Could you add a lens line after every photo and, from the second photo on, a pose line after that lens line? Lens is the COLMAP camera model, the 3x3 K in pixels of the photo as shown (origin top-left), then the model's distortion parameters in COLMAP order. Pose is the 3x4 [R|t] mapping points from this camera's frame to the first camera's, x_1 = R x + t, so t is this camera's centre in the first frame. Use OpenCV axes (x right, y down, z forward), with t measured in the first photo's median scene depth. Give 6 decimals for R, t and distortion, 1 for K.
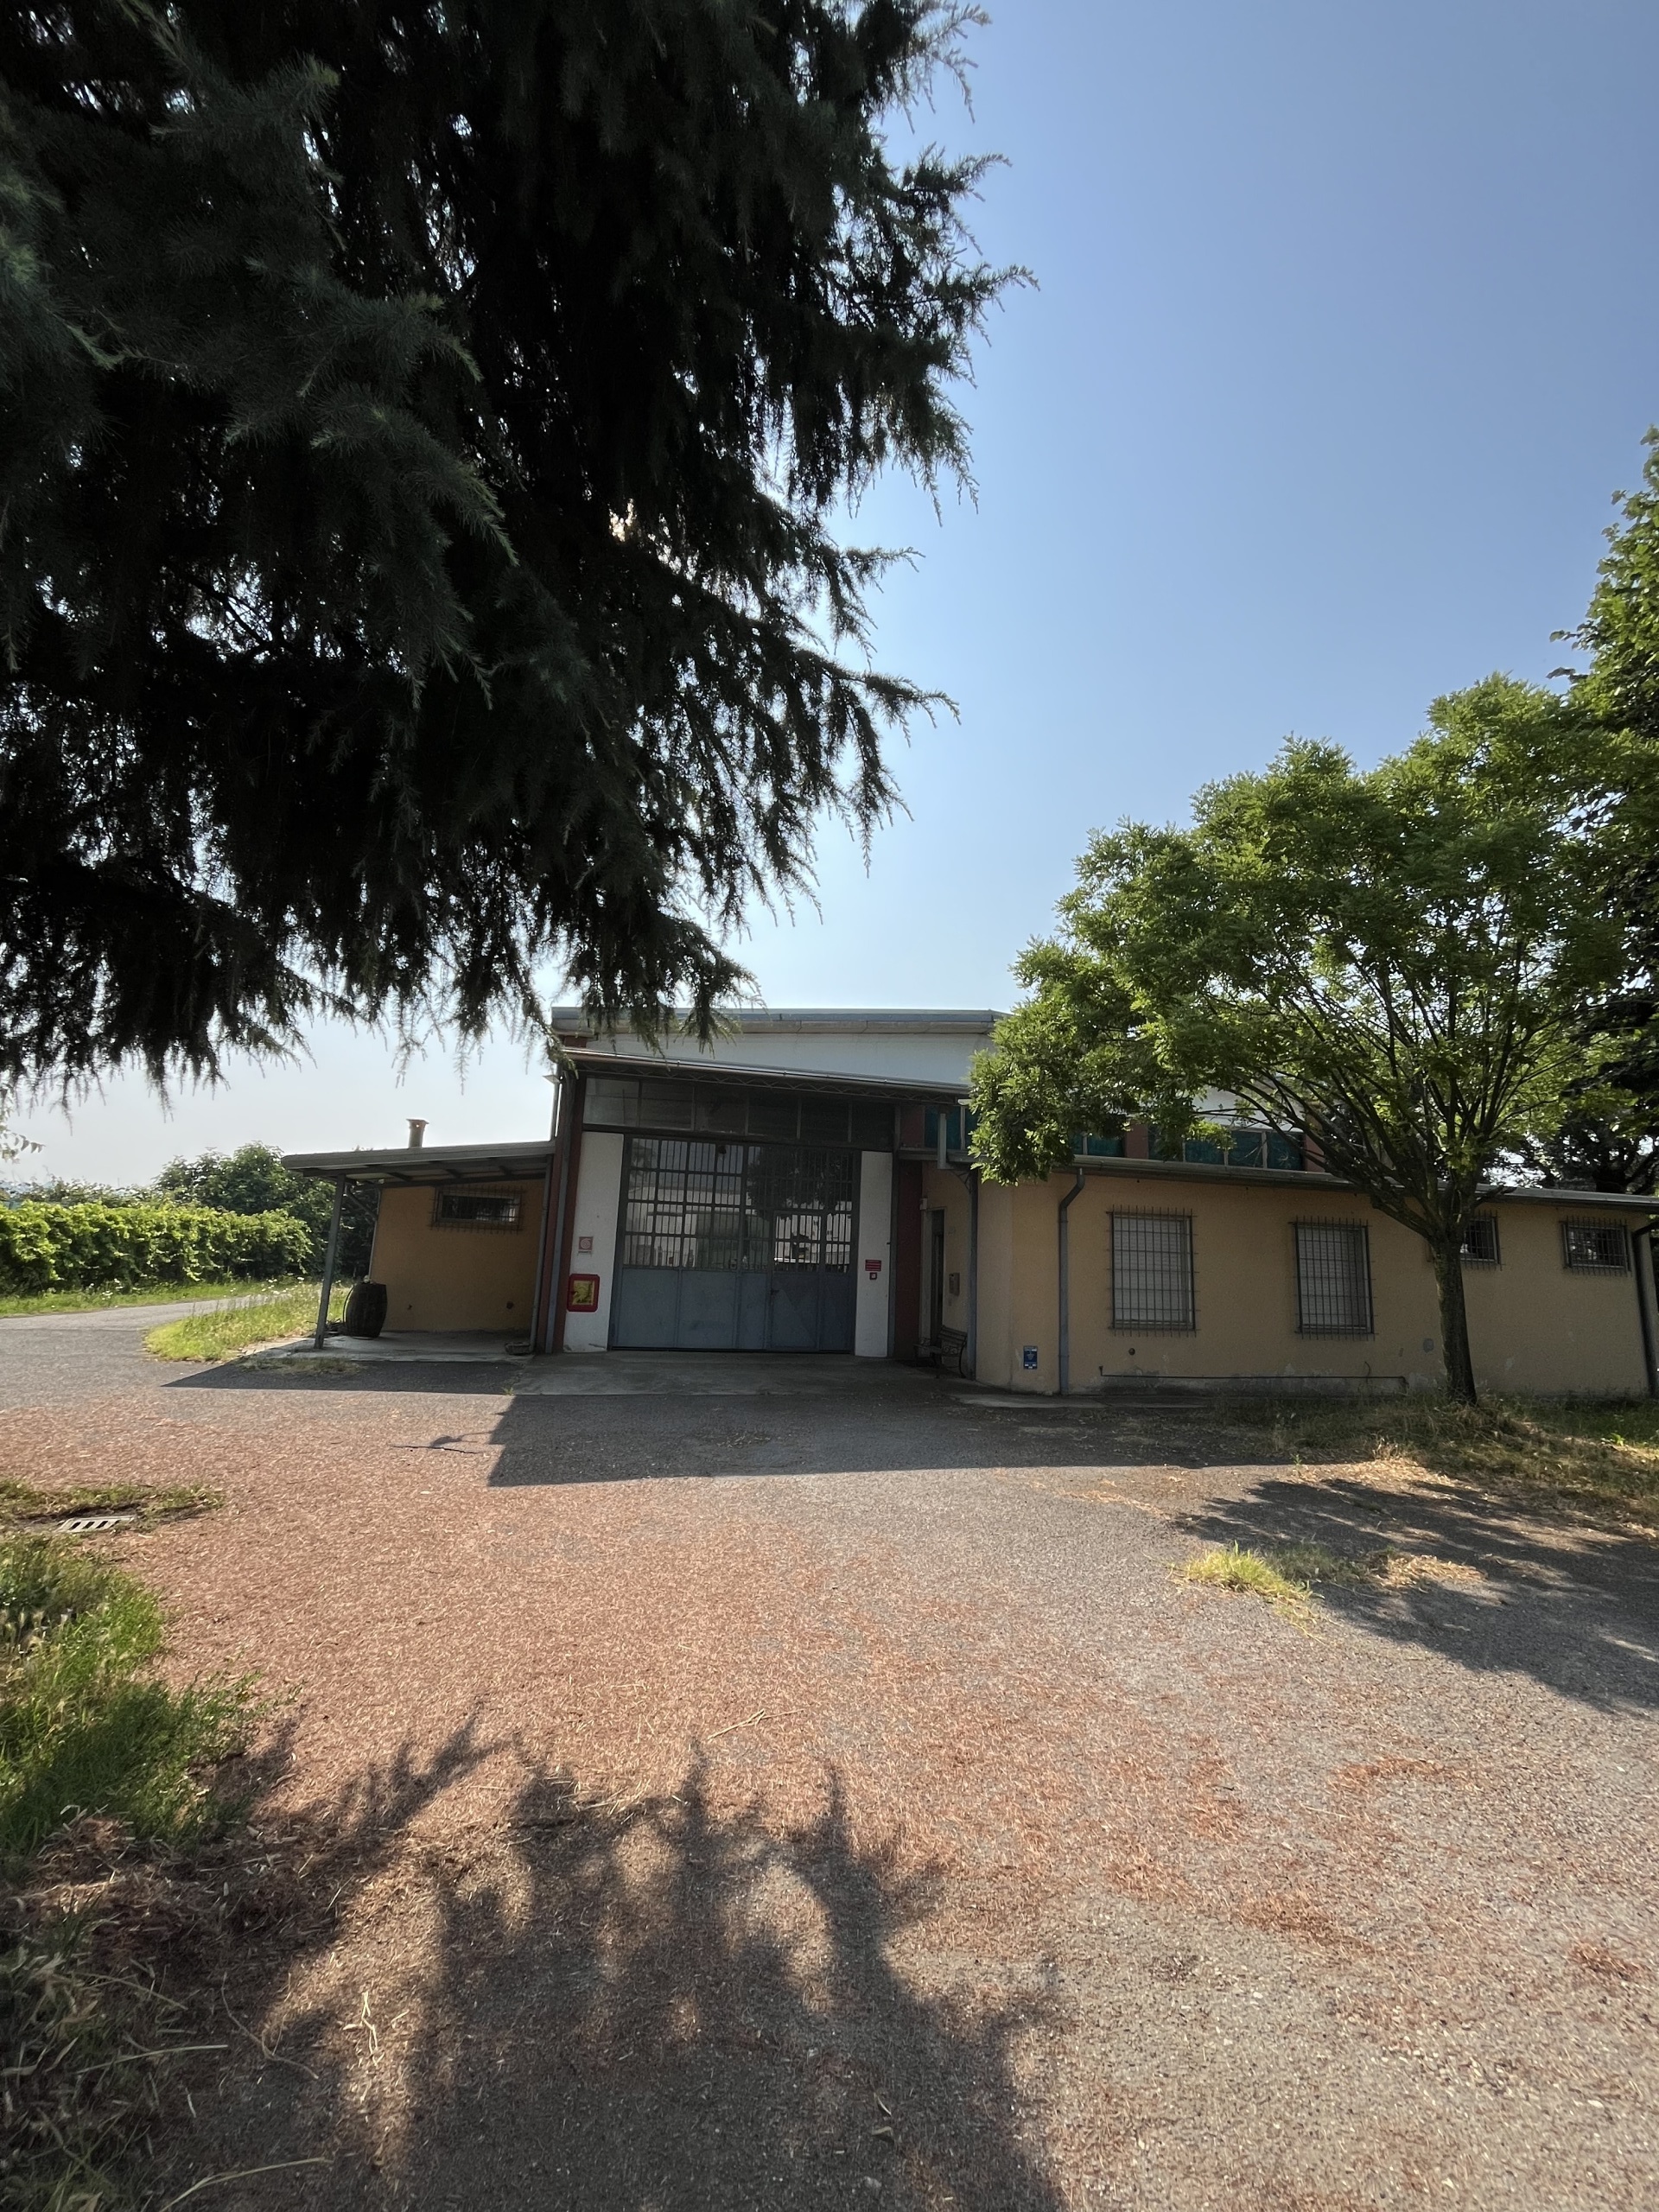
lens RADIAL K [[897.6, 0, 827.8], [0, 897.6, 1103.3], [0, 0, 1]] dist [-0.000769, -0.000767]
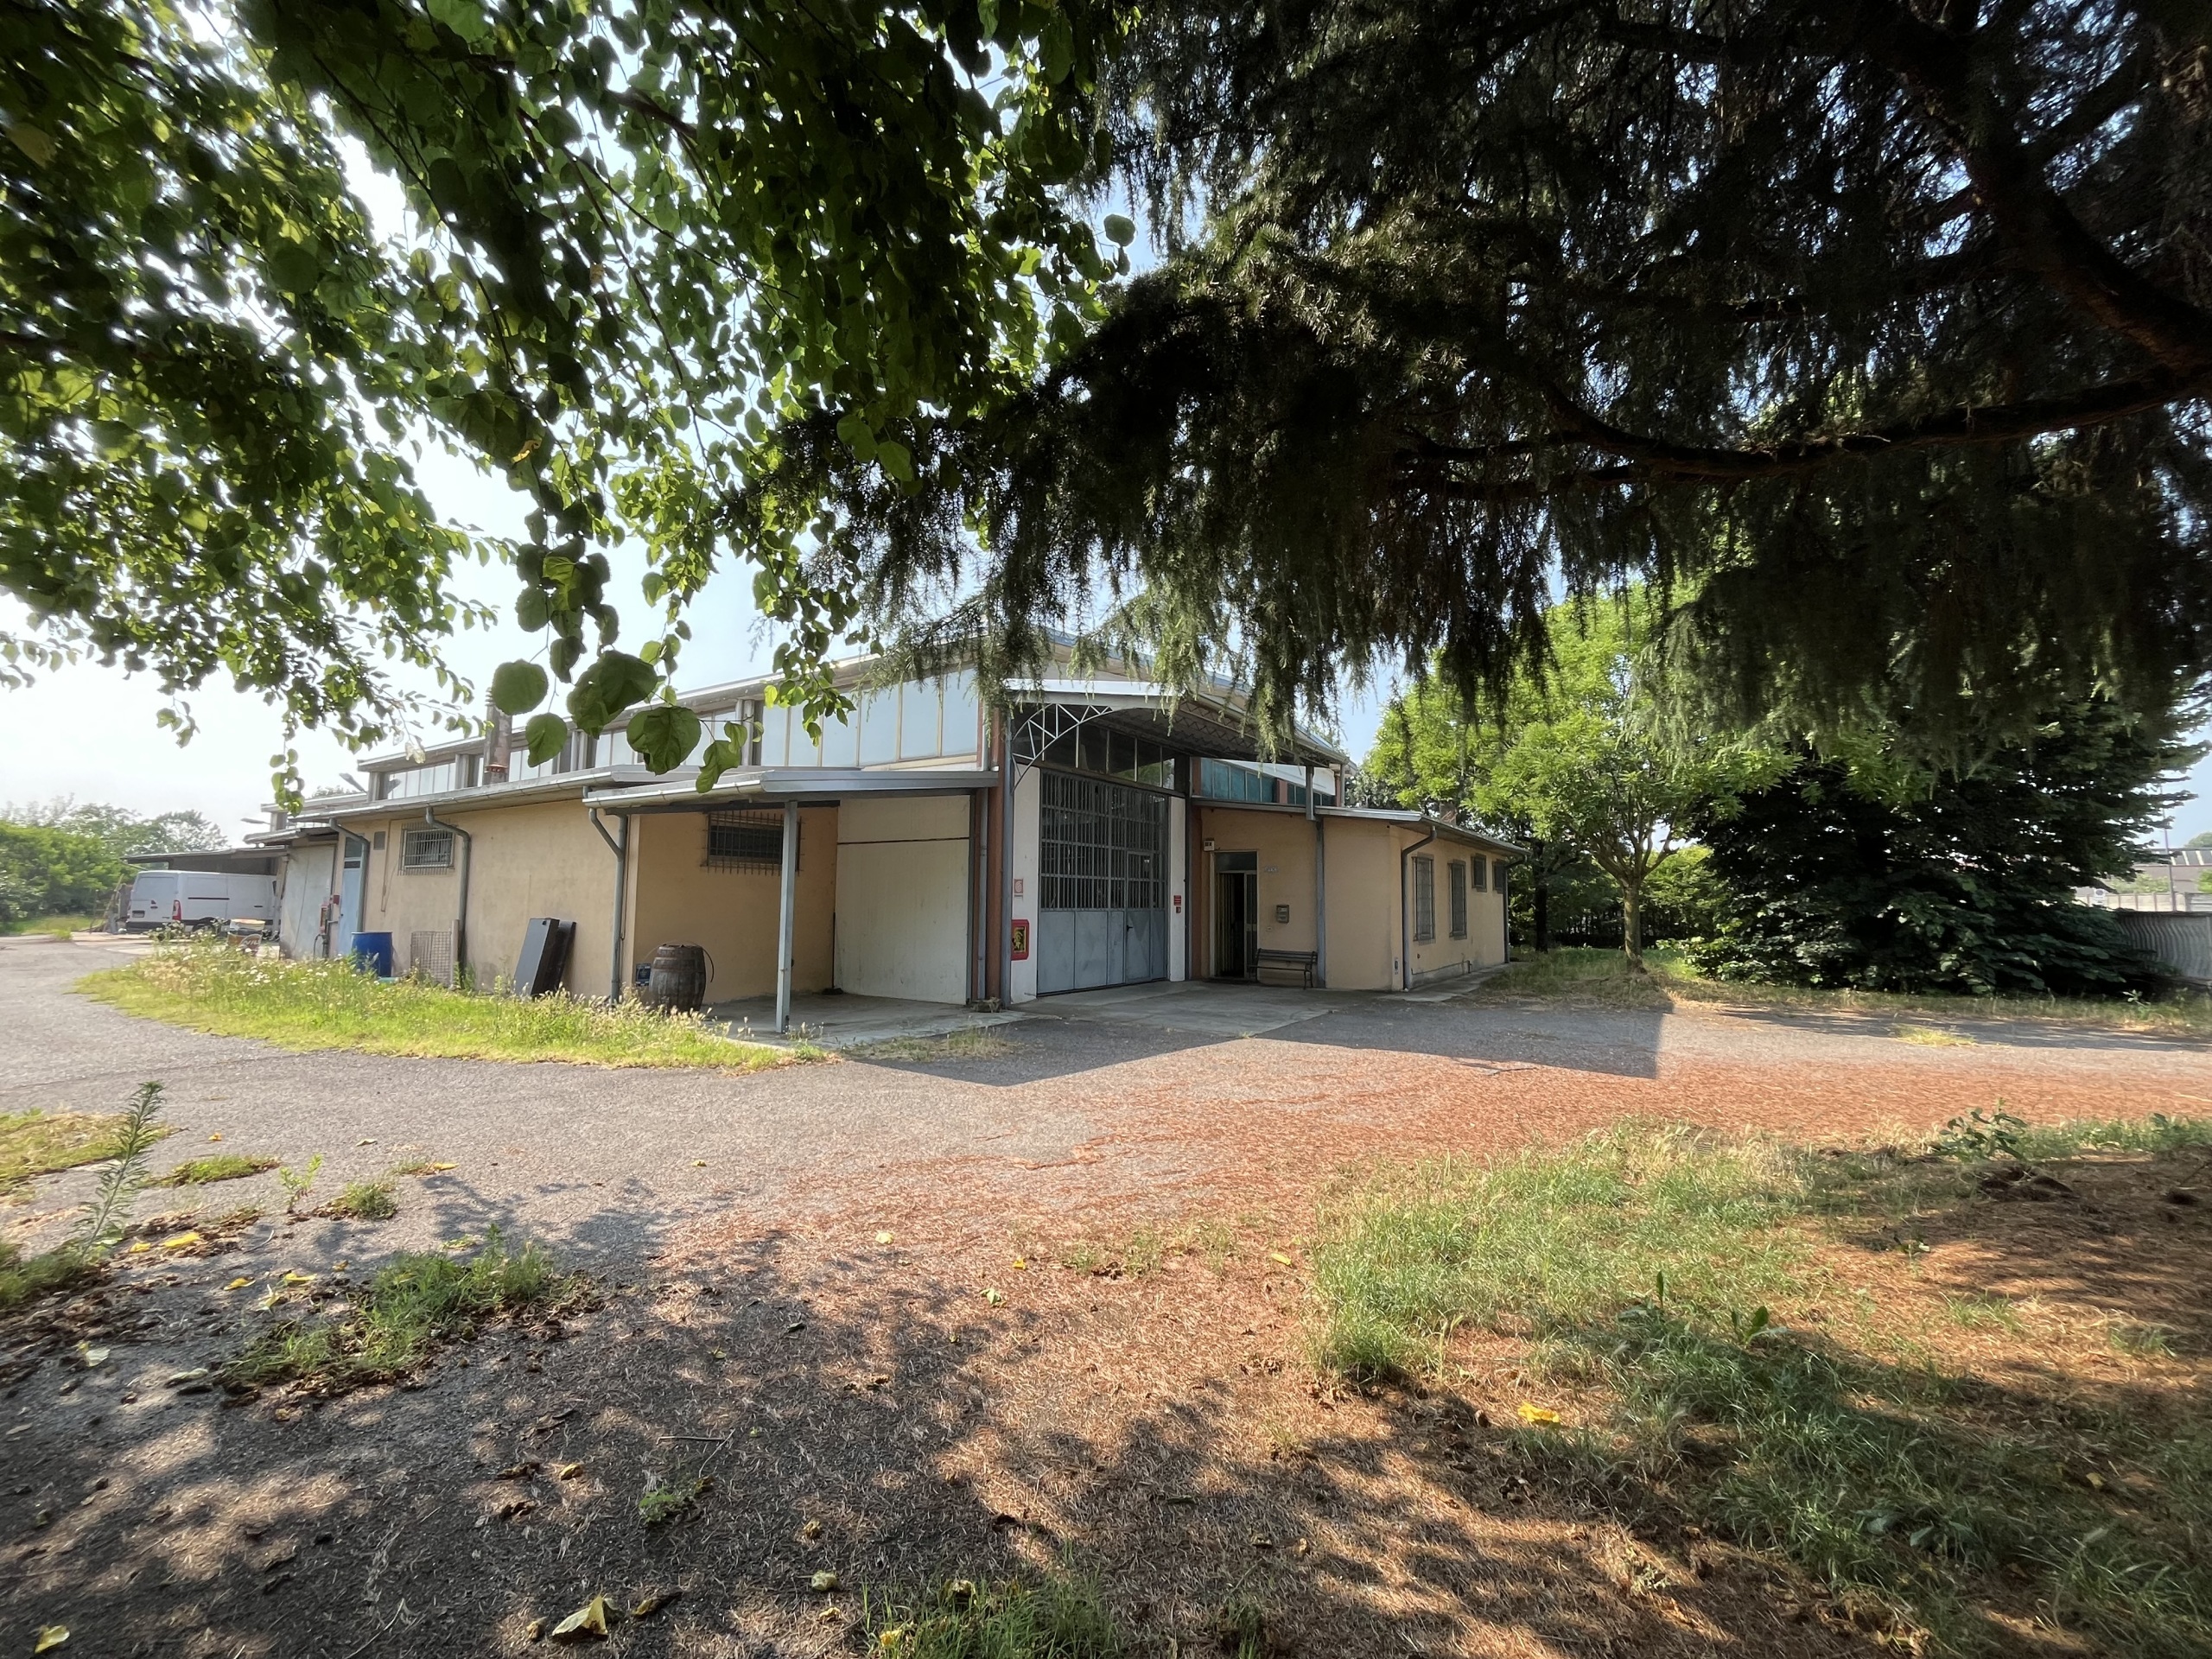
lens RADIAL K [[897.6, 0, 1100.3], [0, 897.6, 829.9], [0, 0, 1]] dist [-0.000769, -0.000767]
pose [[0.744868, 0.017578, 0.666980, -1.655590], [-0.089022, 0.993333, 0.073239, 0.055301], [-0.661246, -0.113929, 0.741467, 0.581298]]
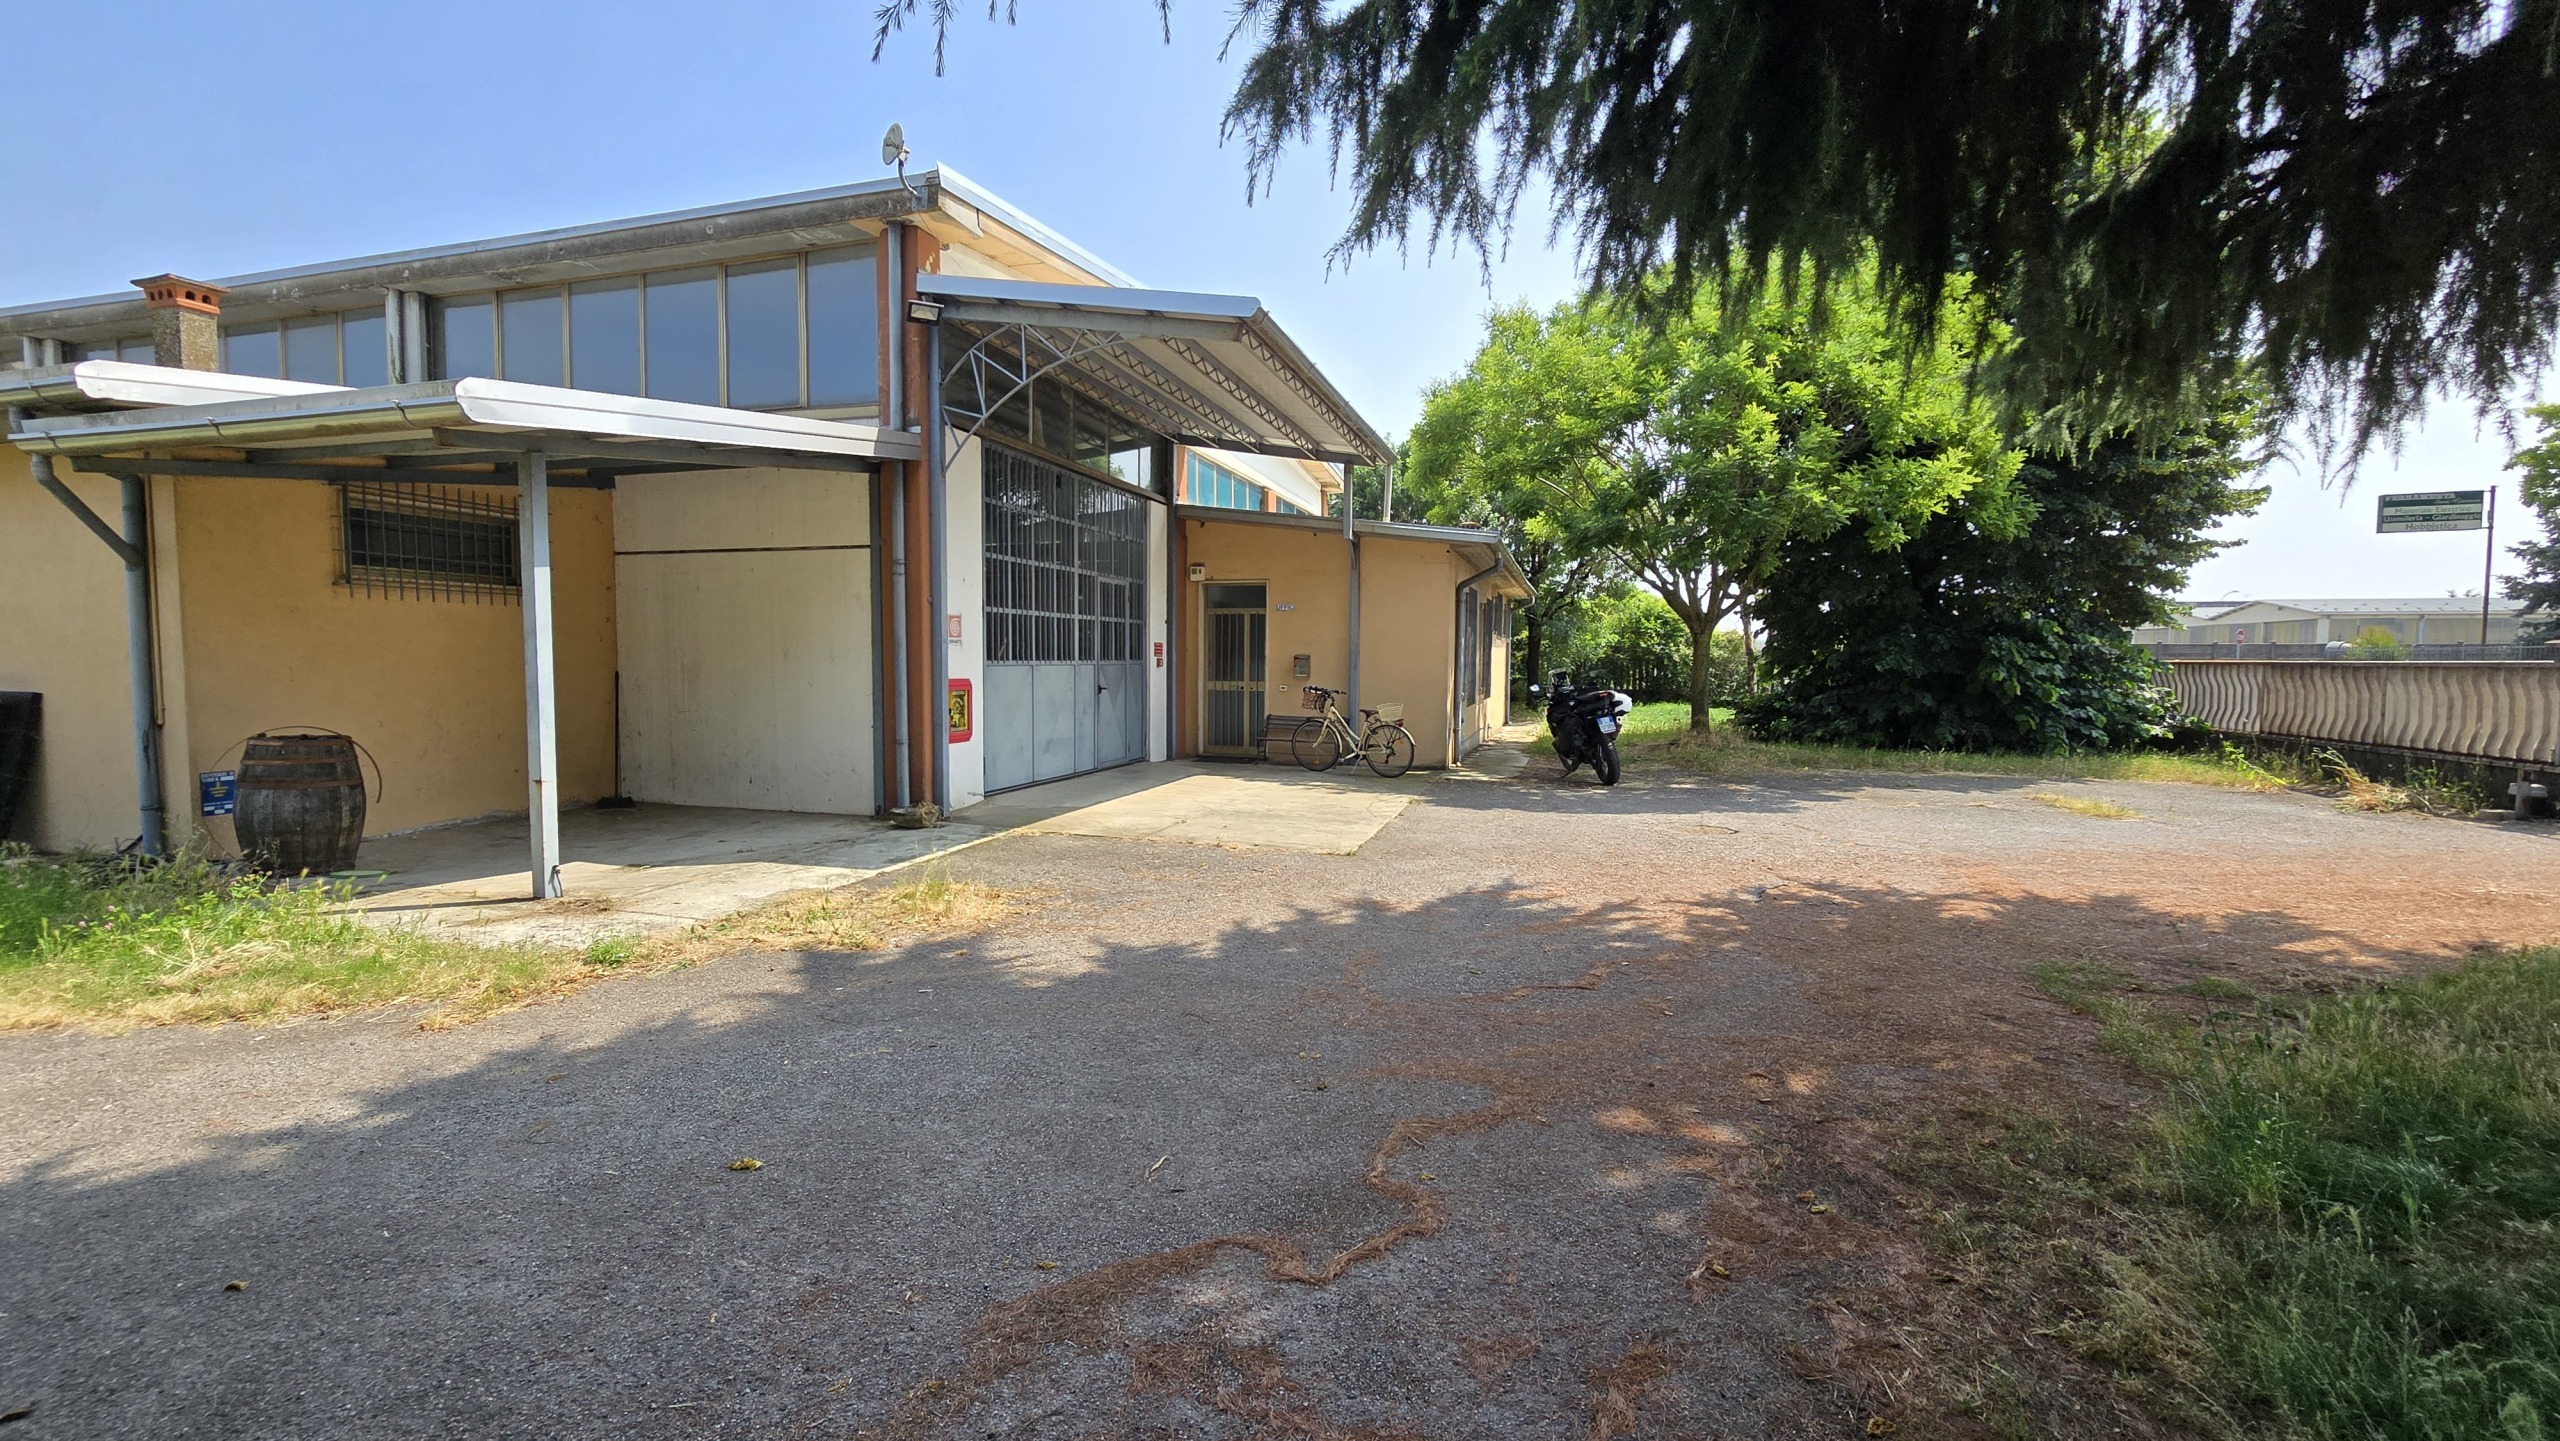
lens RADIAL K [[1055.2, 0, 1273.6], [0, 1055.2, 718.0], [0, 0, 1]] dist [0.000373, 0.000549]
pose [[0.517141, -0.089014, 0.851259, -1.506209], [-0.126151, 0.975788, 0.178672, 0.140489], [-0.846552, -0.199786, 0.493391, 1.000875]]
